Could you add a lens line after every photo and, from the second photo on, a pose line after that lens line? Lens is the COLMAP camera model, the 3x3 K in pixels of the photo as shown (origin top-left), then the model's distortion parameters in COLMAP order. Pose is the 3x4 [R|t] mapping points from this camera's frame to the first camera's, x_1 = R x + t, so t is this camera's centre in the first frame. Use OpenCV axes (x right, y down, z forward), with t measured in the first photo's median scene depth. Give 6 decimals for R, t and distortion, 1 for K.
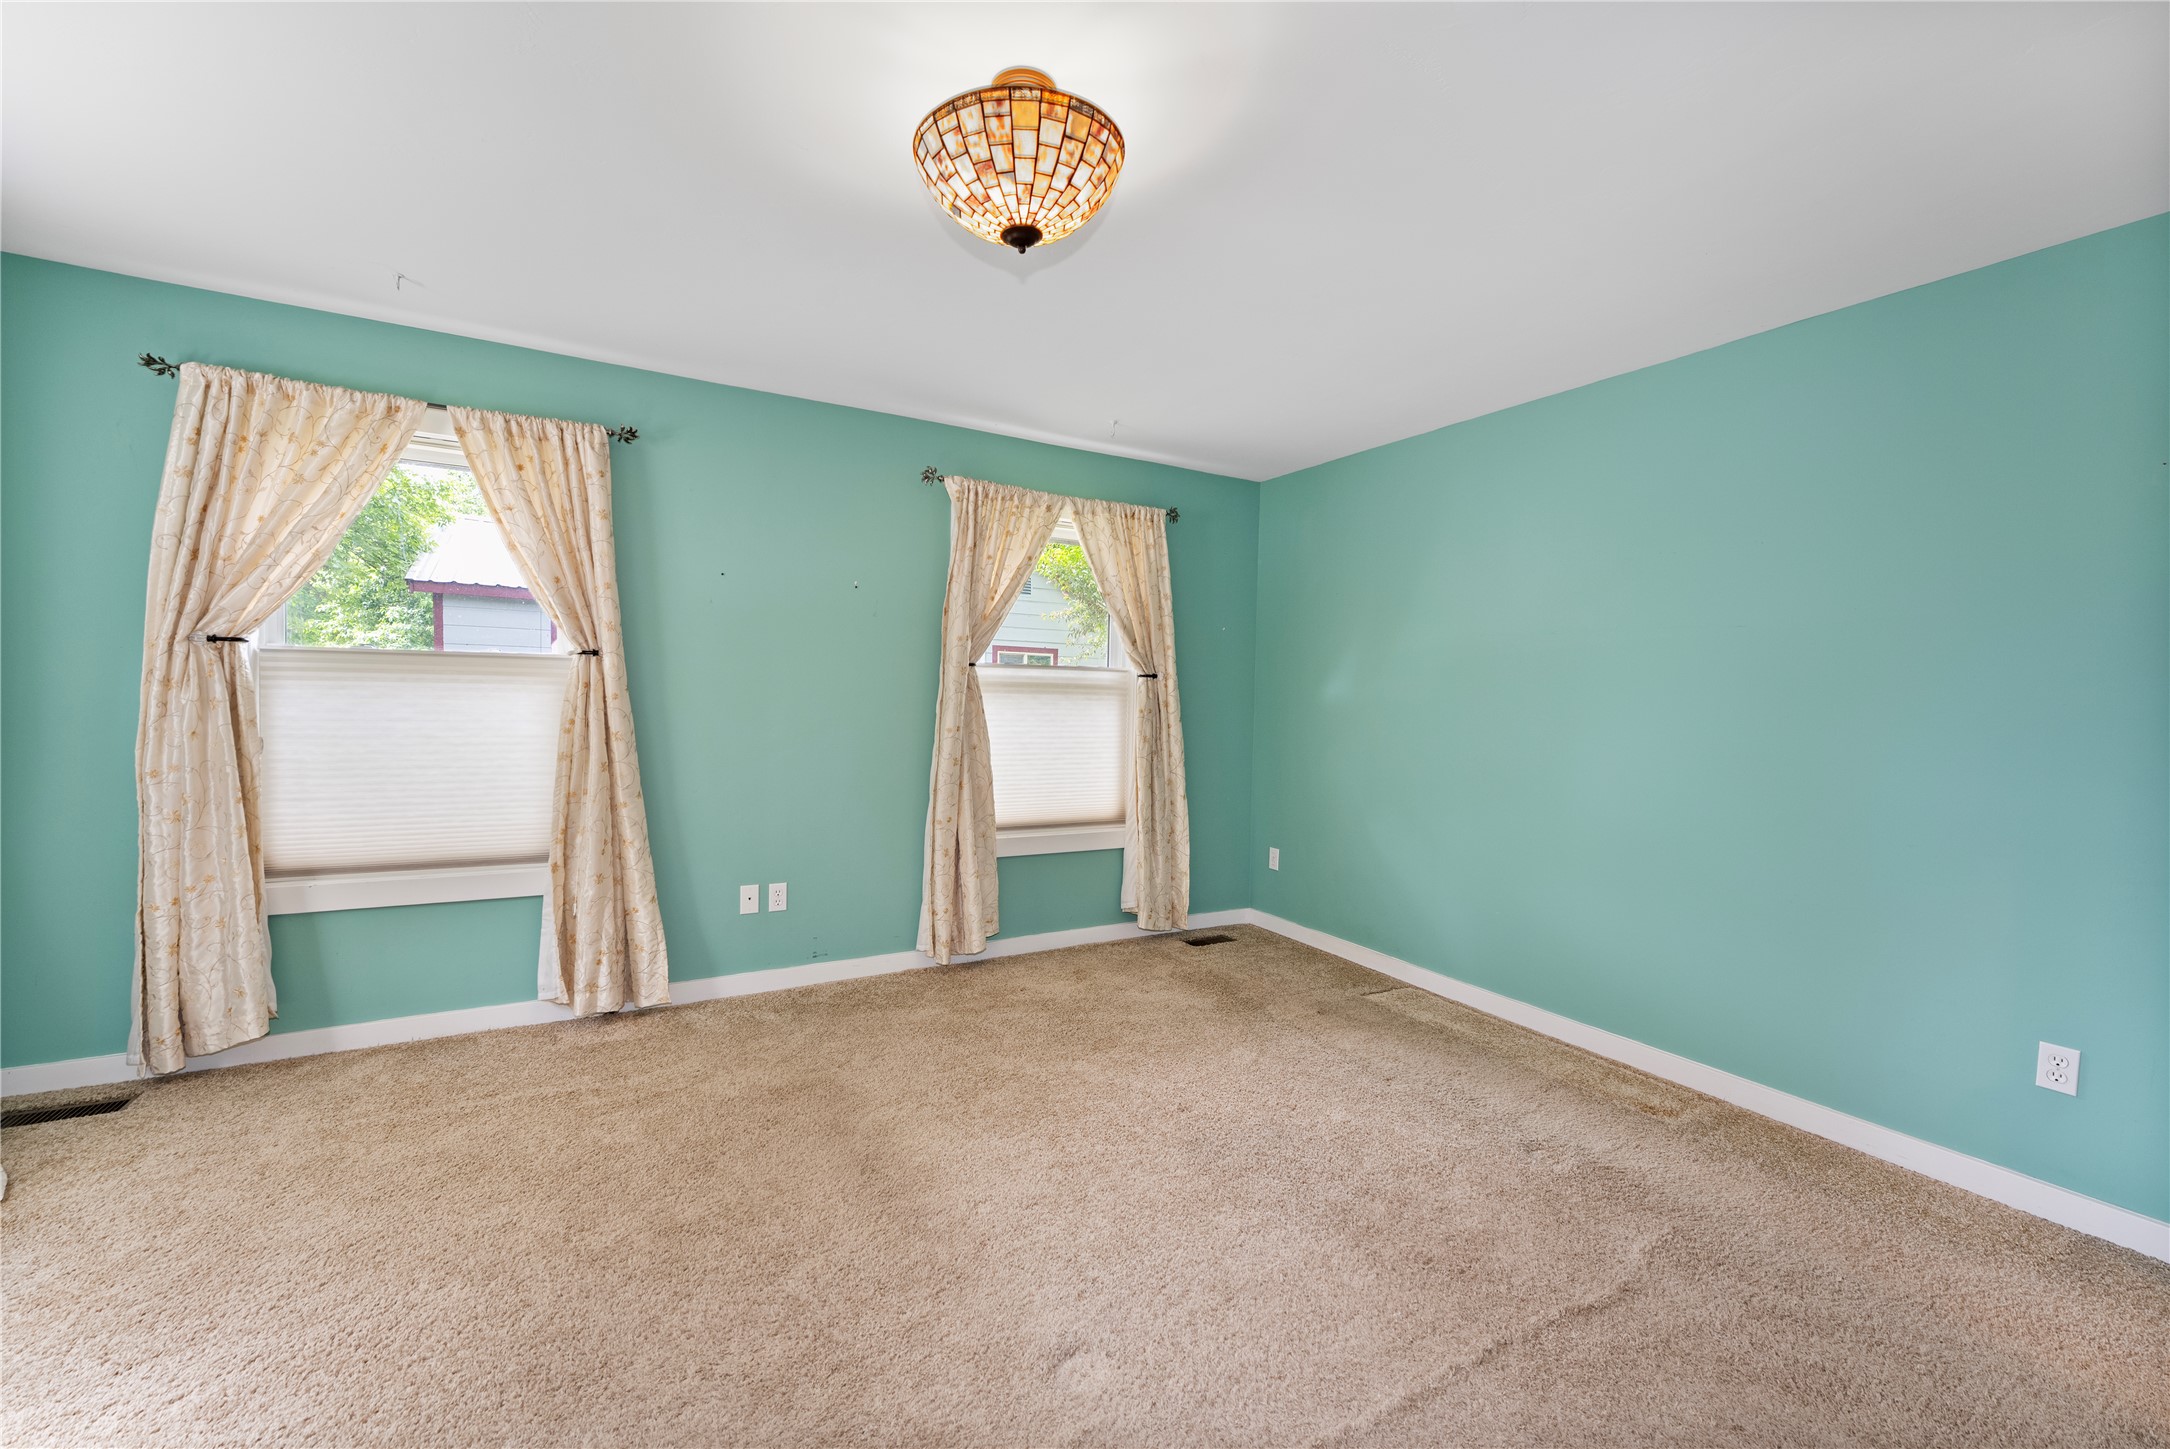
lens RADIAL K [[881.9, 0, 1088.6], [0, 881.9, 728.7], [0, 0, 1]] dist [-0.000646, -0.000201]
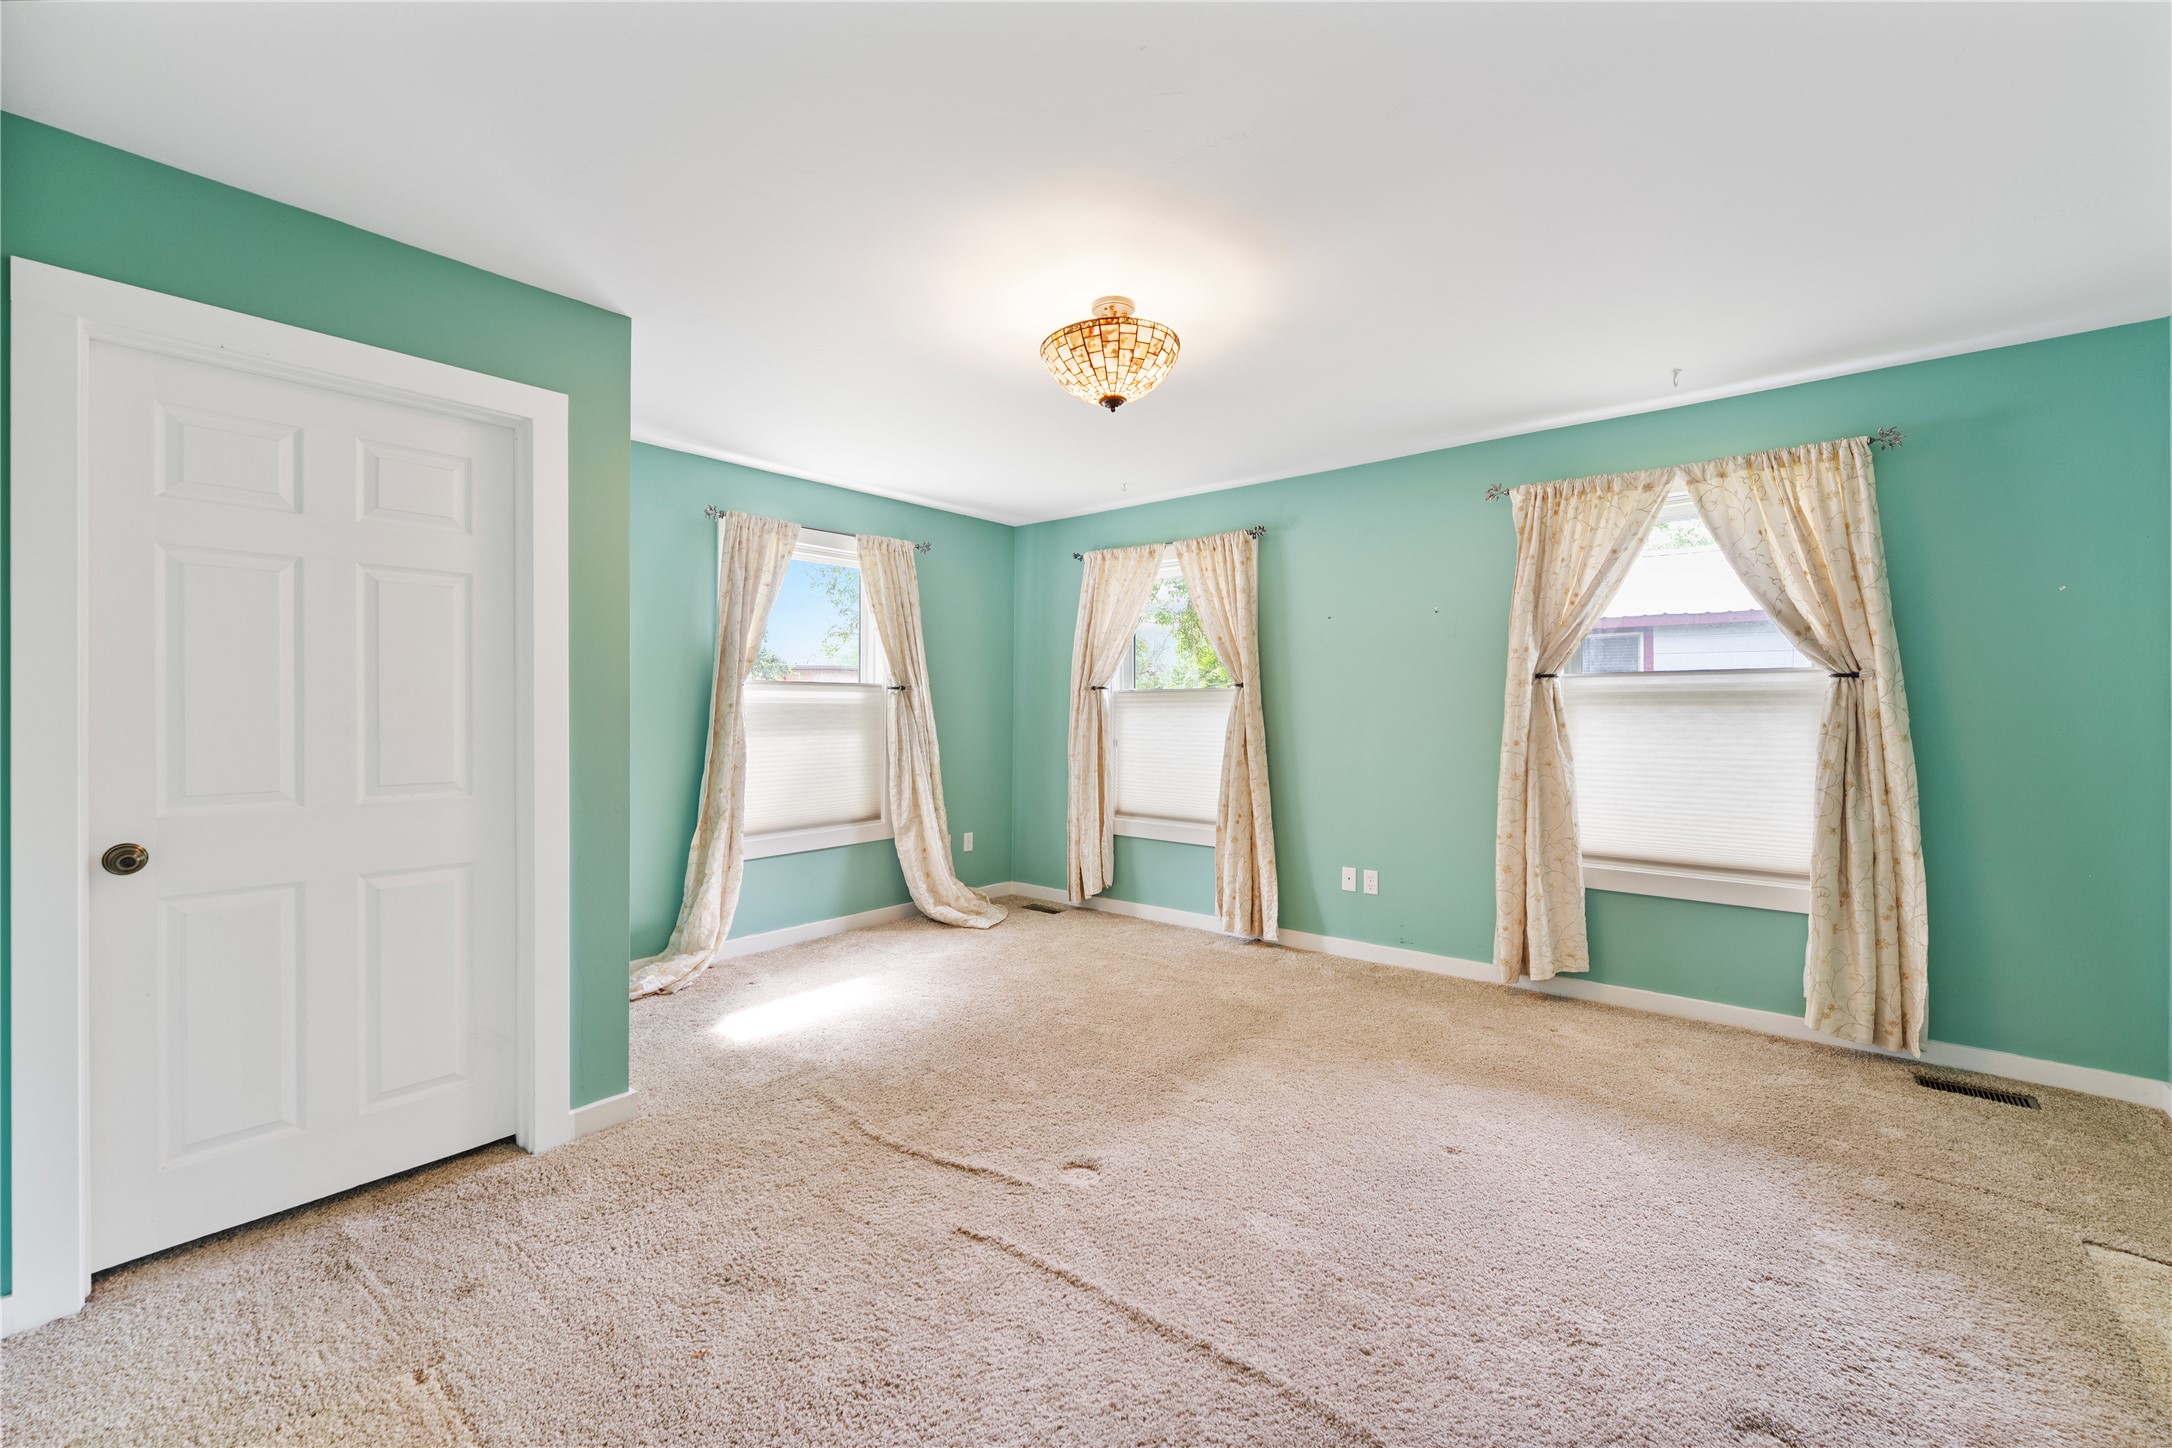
lens RADIAL K [[880.0, 0, 1084.9], [0, 880.0, 713.9], [0, 0, 1]] dist [0.000292, -0.000545]
pose [[0.345615, -0.016134, -0.938238, 0.680094], [-0.025225, 0.999331, -0.026476, 0.006950], [0.938037, 0.032817, 0.344976, 0.245657]]
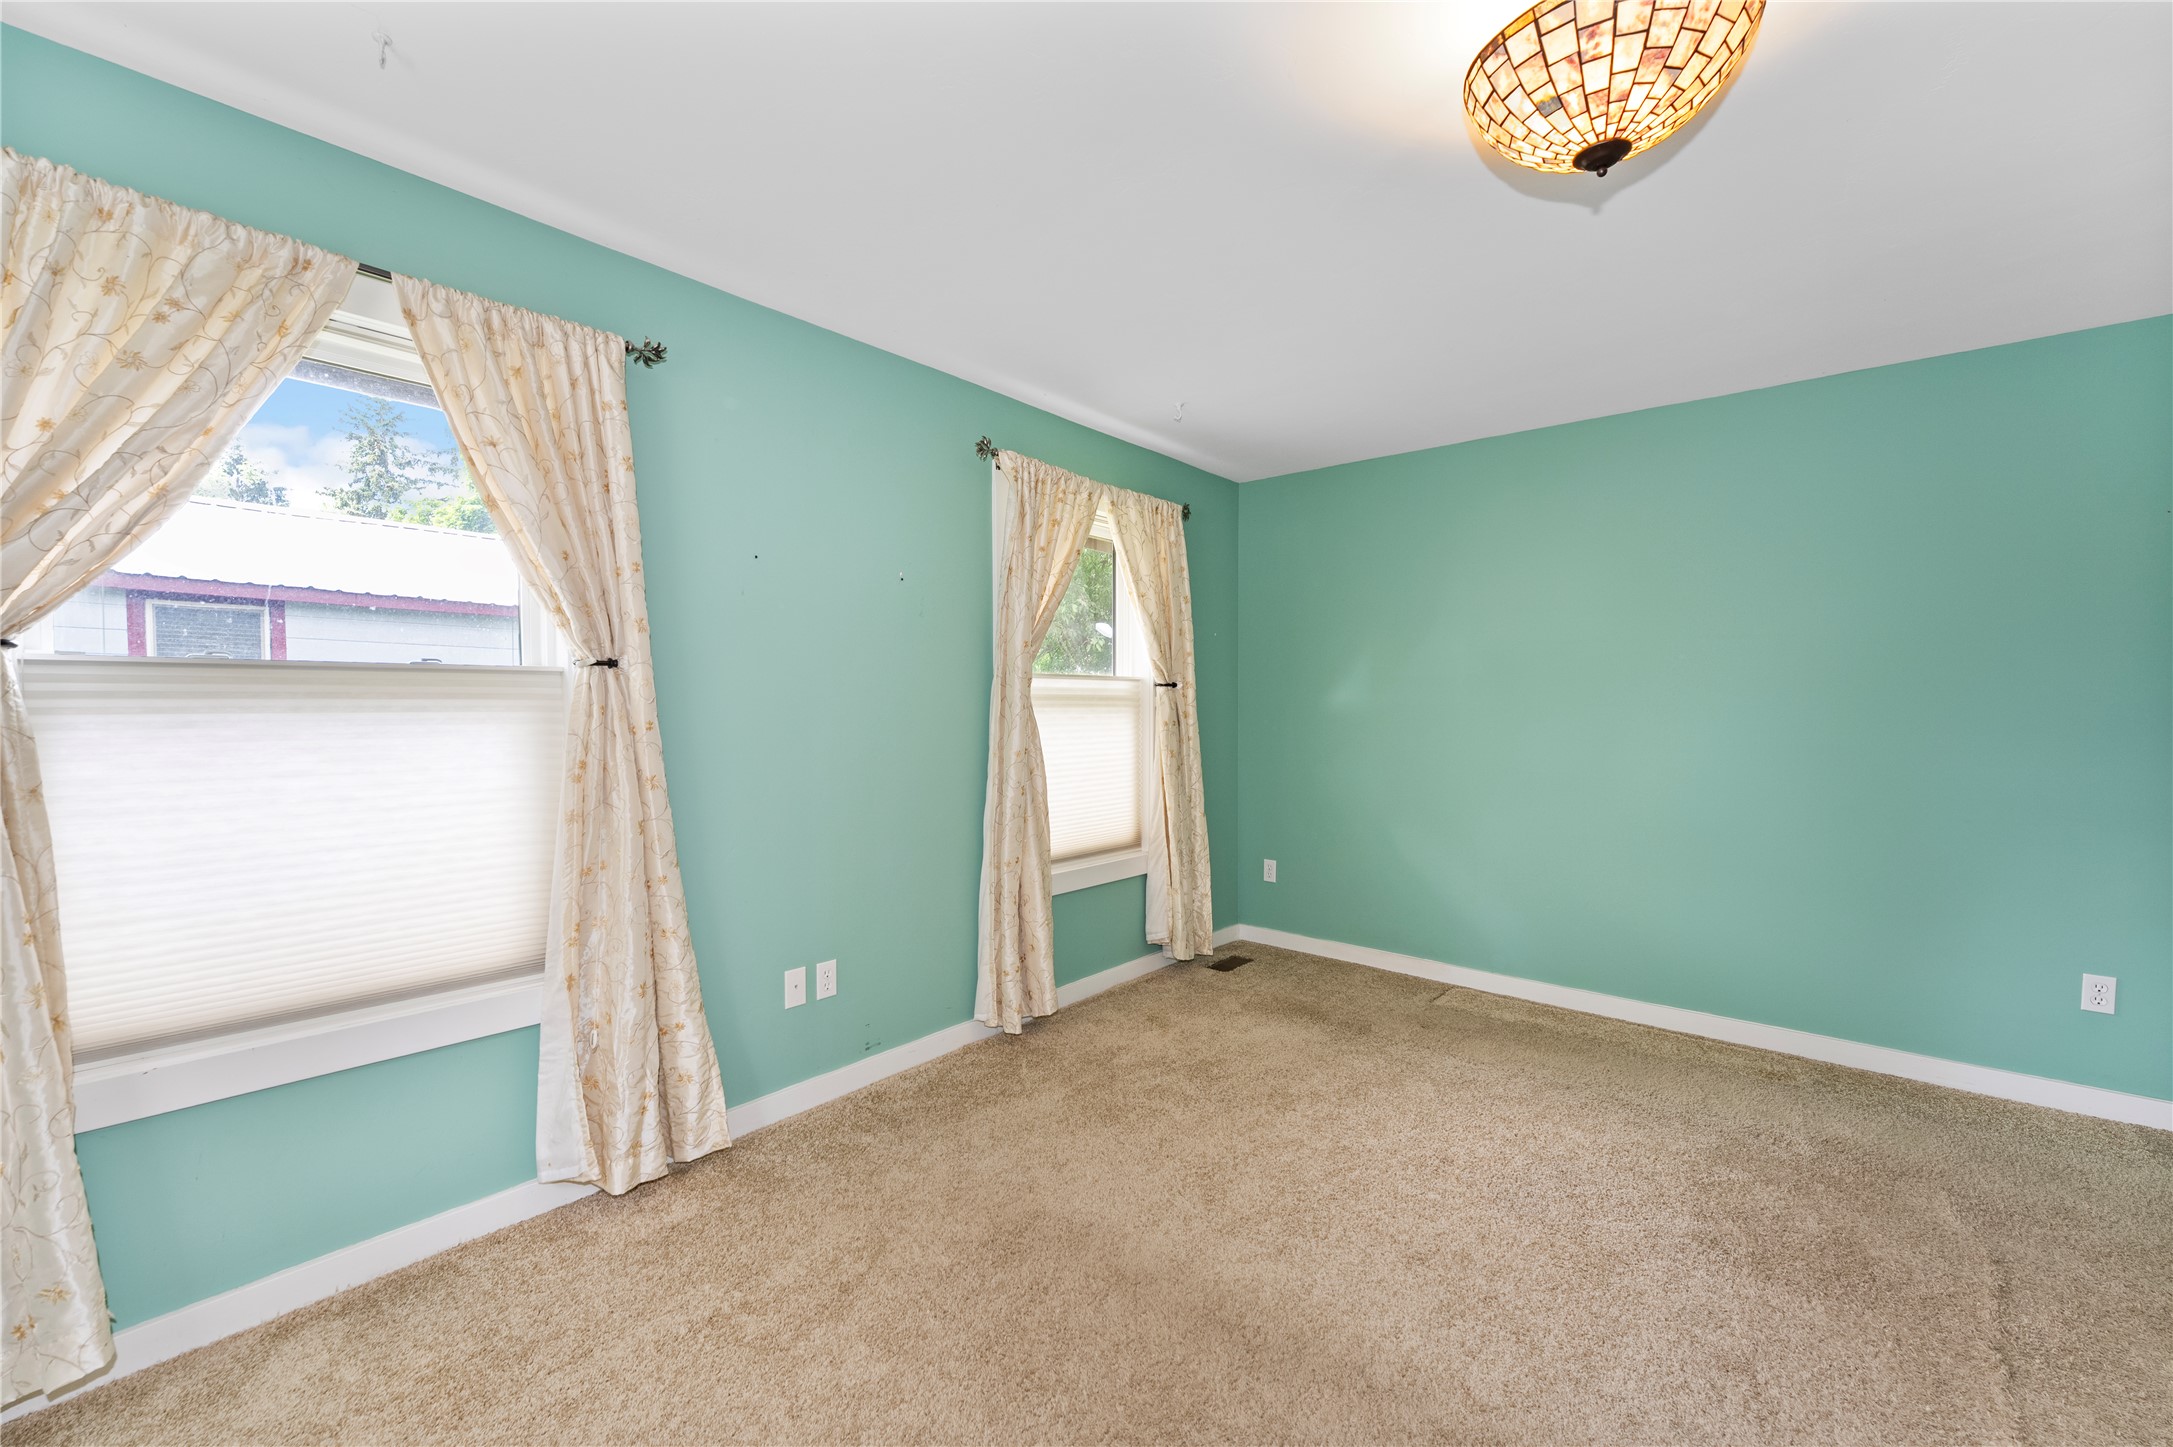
lens RADIAL K [[881.2, 0, 1090.2], [0, 881.2, 731.5], [0, 0, 1]] dist [-0.001443, -0.000267]
pose [[0.938864, -0.031504, 0.342843, -0.427512], [0.032556, 0.999466, 0.002687, -0.021569], [-0.342744, 0.008639, 0.939389, 0.213915]]
